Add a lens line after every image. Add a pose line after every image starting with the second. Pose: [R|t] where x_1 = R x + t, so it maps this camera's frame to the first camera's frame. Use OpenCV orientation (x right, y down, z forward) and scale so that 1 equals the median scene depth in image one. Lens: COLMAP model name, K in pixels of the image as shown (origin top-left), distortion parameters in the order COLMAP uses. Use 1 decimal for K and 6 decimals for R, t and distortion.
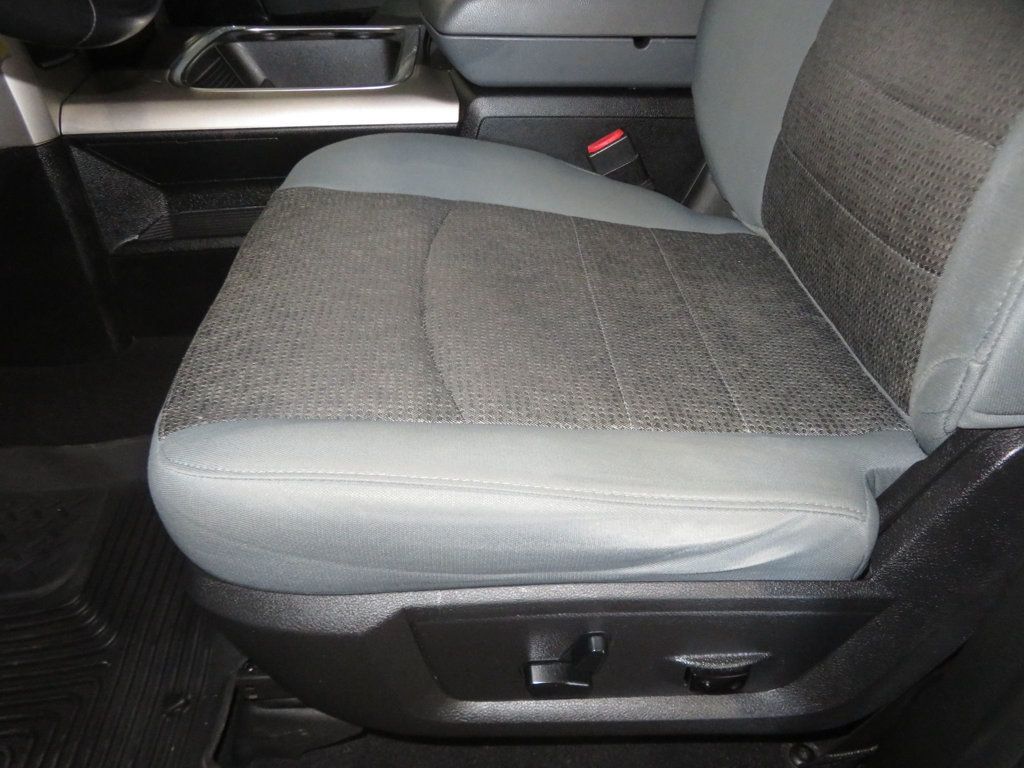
lens RADIAL K [[743.8, 0, 512.0], [0, 743.8, 384.0], [0, 0, 1]] dist [0.001293, 0.004496]
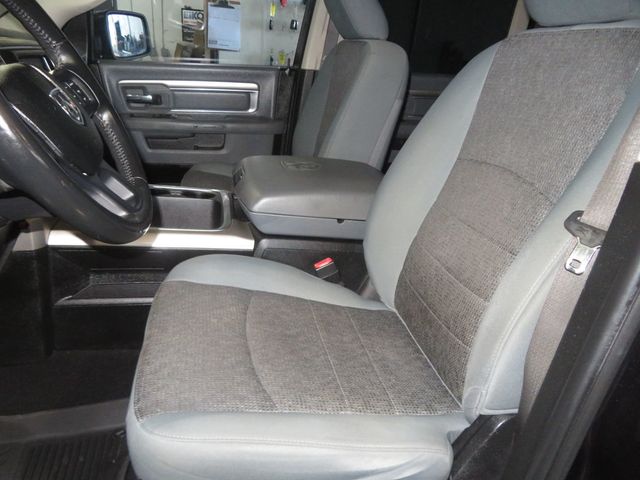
lens RADIAL K [[459.3, 0, 323.2], [0, 459.3, 238.2], [0, 0, 1]] dist [-0.001301, 0.002746]
pose [[0.978259, 0.068025, 0.195913, -0.178567], [-0.015008, 0.965419, -0.260271, -0.069507], [-0.206843, 0.251672, 0.945451, -0.342097]]
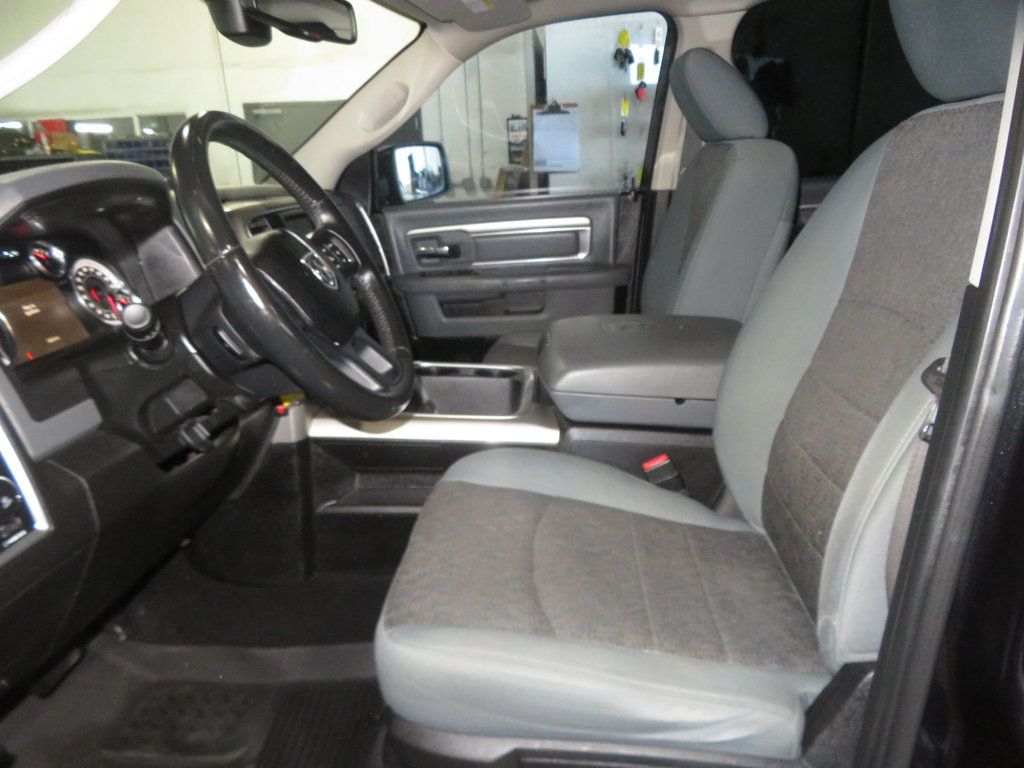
lens RADIAL K [[734.9, 0, 517.2], [0, 734.9, 381.1], [0, 0, 1]] dist [-0.001301, 0.002746]
pose [[0.993109, 0.053307, -0.104365, -0.006922], [-0.085932, 0.936770, -0.339231, 0.059448], [0.079683, 0.345862, 0.934896, -0.593838]]
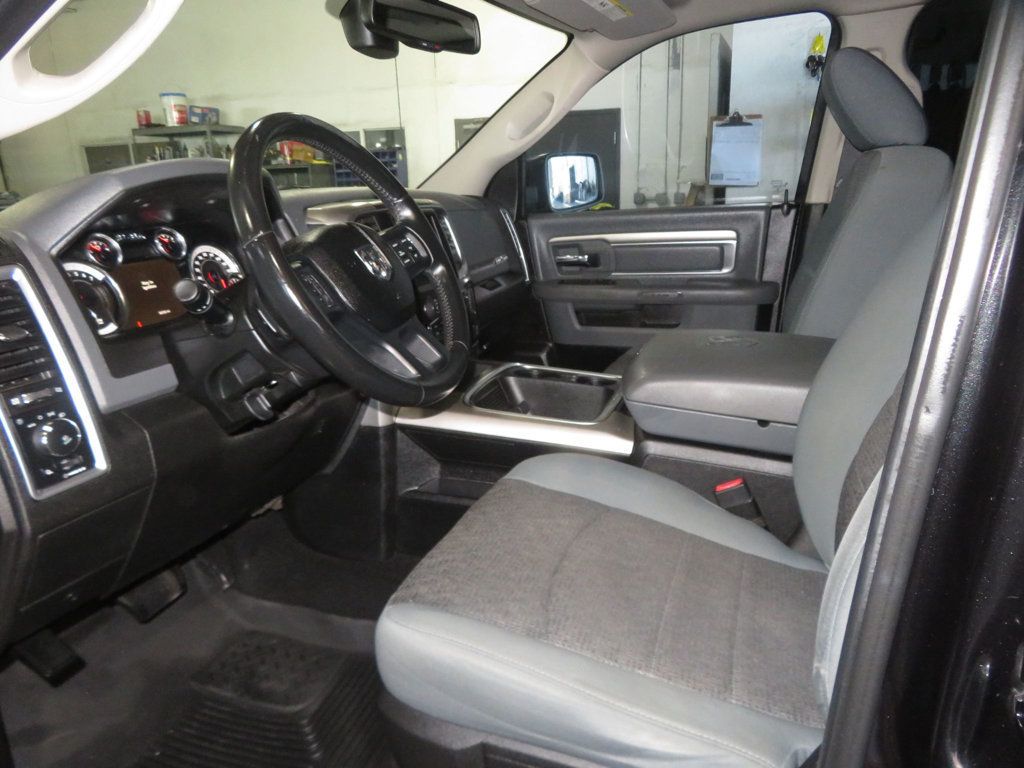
lens RADIAL K [[734.9, 0, 517.2], [0, 734.9, 381.1], [0, 0, 1]] dist [-0.001301, 0.002746]
pose [[0.926089, 0.132165, -0.353400, 0.284849], [-0.250408, 0.915923, -0.313656, 0.036799], [0.282233, 0.378968, 0.881322, -0.528947]]
